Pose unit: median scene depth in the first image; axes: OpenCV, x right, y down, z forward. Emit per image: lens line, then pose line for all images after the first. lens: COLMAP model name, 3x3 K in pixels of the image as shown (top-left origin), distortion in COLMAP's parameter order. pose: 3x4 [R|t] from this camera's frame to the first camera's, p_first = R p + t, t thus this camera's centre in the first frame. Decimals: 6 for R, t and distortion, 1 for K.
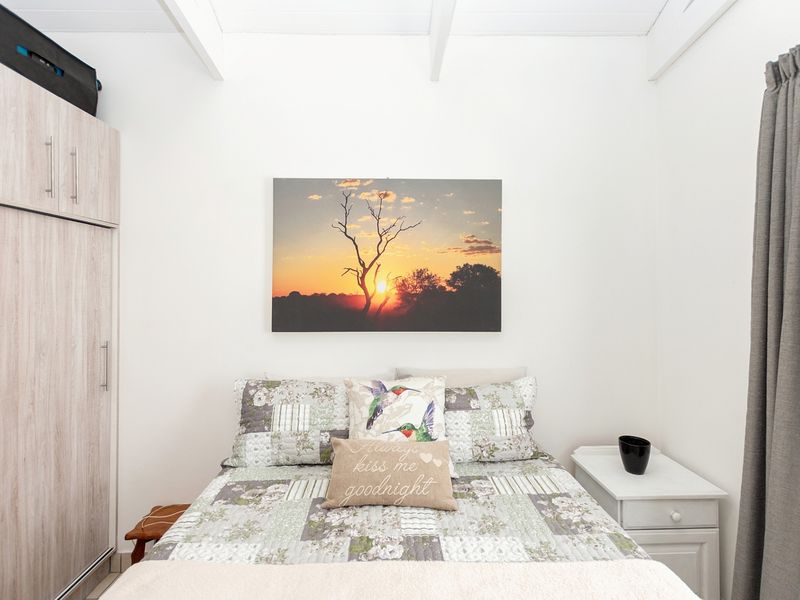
lens RADIAL K [[401.1, 0, 400.1], [0, 401.1, 284.5], [0, 0, 1]] dist [0.005874, -0.000196]
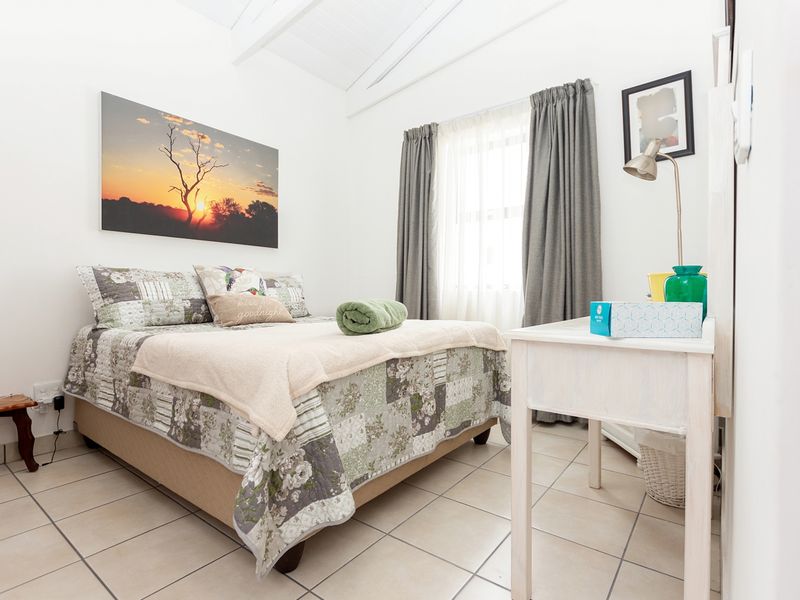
lens RADIAL K [[401.1, 0, 402.5], [0, 401.1, 297.6], [0, 0, 1]] dist [0.005874, -0.000196]
pose [[0.628755, -0.011397, 0.777520, -0.660904], [-0.006160, 0.999788, 0.019637, 0.277302], [-0.777579, -0.017136, 0.628552, -0.354876]]
